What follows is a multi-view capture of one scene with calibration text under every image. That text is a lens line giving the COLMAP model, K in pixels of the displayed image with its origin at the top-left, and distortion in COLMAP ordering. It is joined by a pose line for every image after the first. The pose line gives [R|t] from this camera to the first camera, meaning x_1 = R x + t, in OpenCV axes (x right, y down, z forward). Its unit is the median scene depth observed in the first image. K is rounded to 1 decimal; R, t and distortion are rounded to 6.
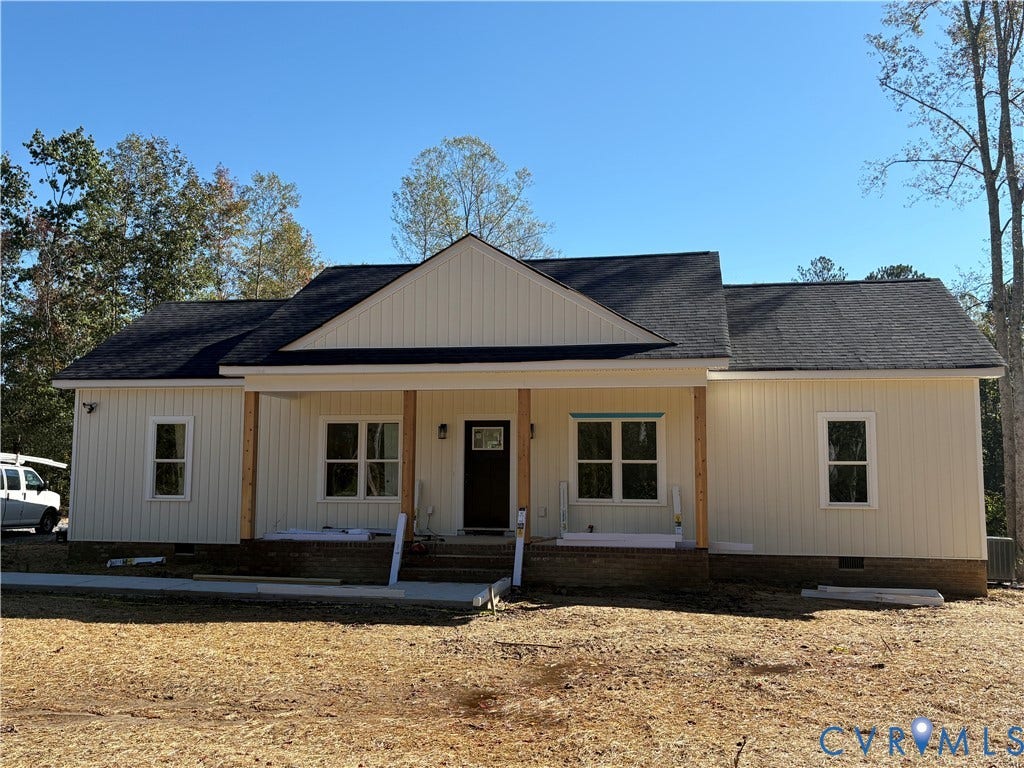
lens RADIAL K [[912.6, 0, 512.0], [0, 912.6, 384.0], [0, 0, 1]] dist [0.072701, -0.011863]
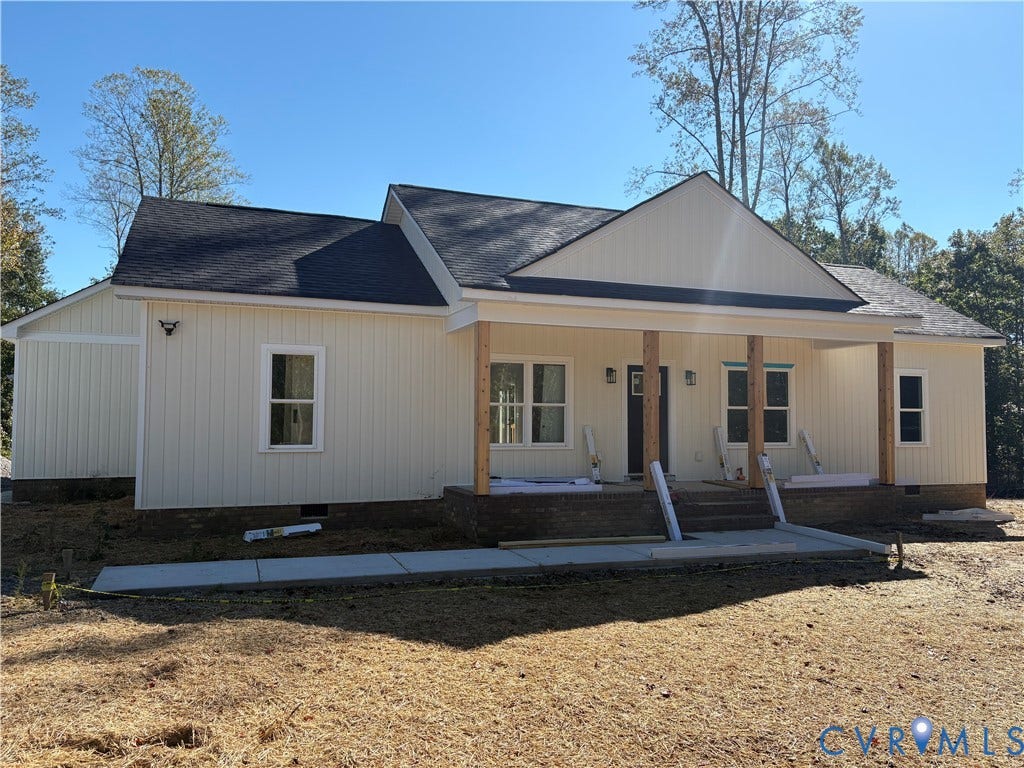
lens RADIAL K [[783.5, 0, 514.6], [0, 783.5, 365.2], [0, 0, 1]] dist [0.090376, -0.110719]
pose [[0.851036, 0.036100, 0.523865, -0.604840], [-0.050593, 0.998630, 0.013375, 0.035763], [-0.522665, -0.037886, 0.851696, 0.349662]]
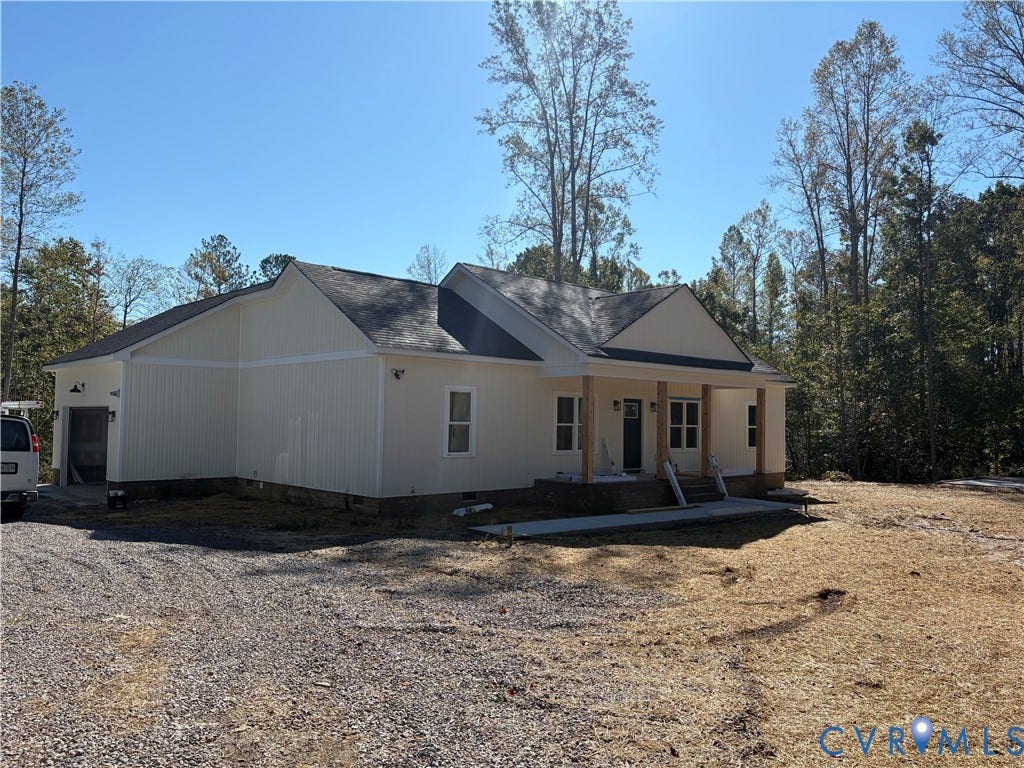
lens RADIAL K [[783.5, 0, 514.6], [0, 783.5, 365.2], [0, 0, 1]] dist [0.090376, -0.110719]
pose [[0.600338, 0.058427, 0.797609, -1.216121], [-0.088963, 0.996017, -0.006001, 0.009279], [-0.794783, -0.067355, 0.603145, 0.368925]]
